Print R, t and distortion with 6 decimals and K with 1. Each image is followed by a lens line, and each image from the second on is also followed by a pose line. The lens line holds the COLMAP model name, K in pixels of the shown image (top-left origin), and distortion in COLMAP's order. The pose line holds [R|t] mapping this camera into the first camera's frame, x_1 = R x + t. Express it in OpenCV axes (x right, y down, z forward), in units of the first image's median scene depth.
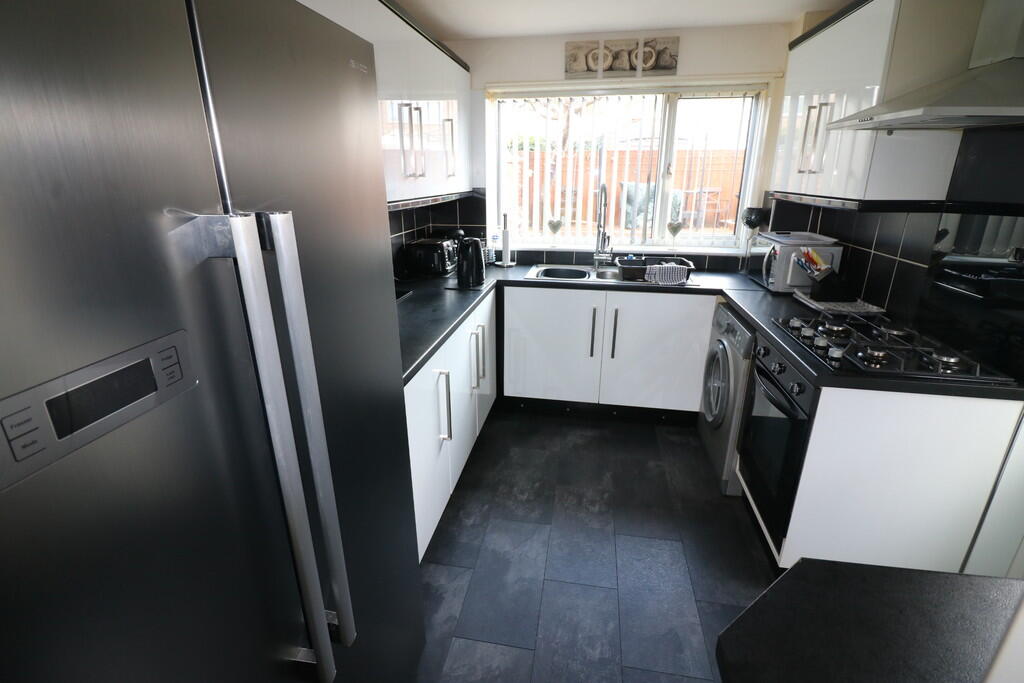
lens RADIAL K [[473.2, 0, 507.1], [0, 473.2, 332.0], [0, 0, 1]] dist [0.000123, -0.012192]
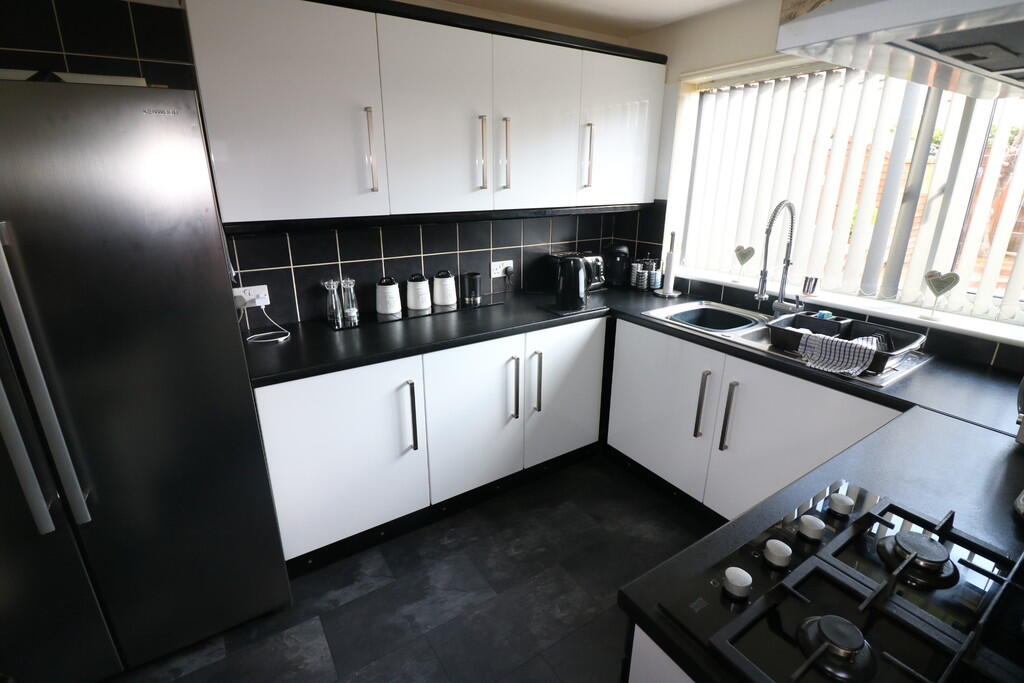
lens RADIAL K [[473.2, 0, 507.1], [0, 473.2, 332.0], [0, 0, 1]] dist [0.000123, -0.012192]
pose [[0.682909, 0.227293, -0.694243, 0.454776], [-0.228126, 0.969189, 0.092907, -0.106624], [0.693969, 0.094928, 0.713719, 0.270268]]
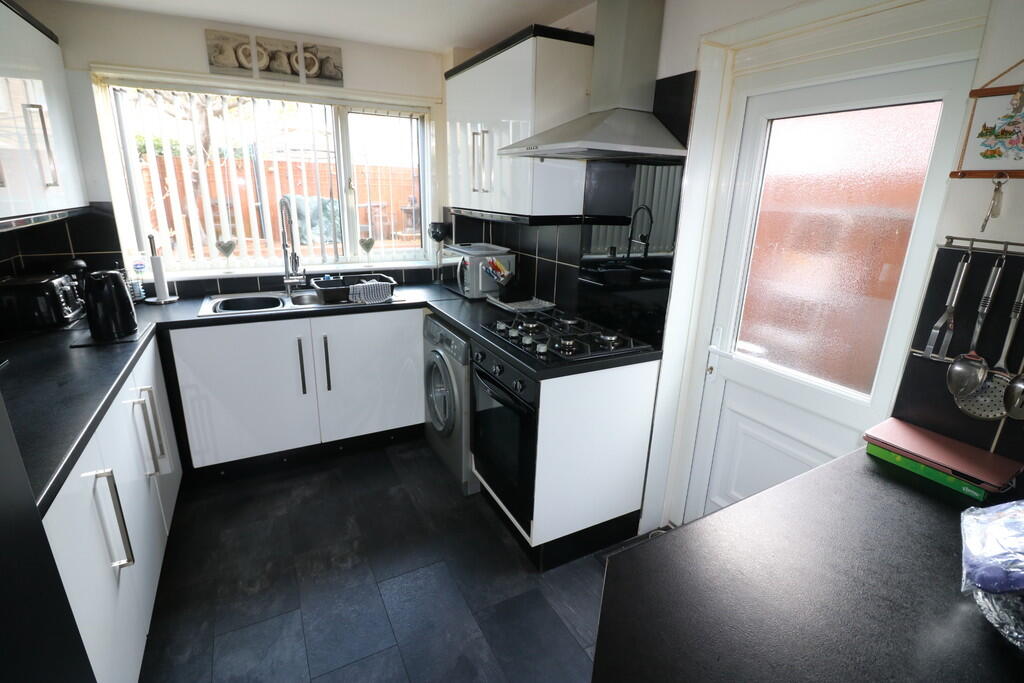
lens RADIAL K [[473.2, 0, 507.1], [0, 473.2, 332.0], [0, 0, 1]] dist [0.000123, -0.012192]
pose [[0.788816, -0.153330, 0.595197, -0.030331], [0.168289, 0.985257, 0.030780, -0.025212], [-0.591142, 0.075885, 0.802990, 0.065850]]
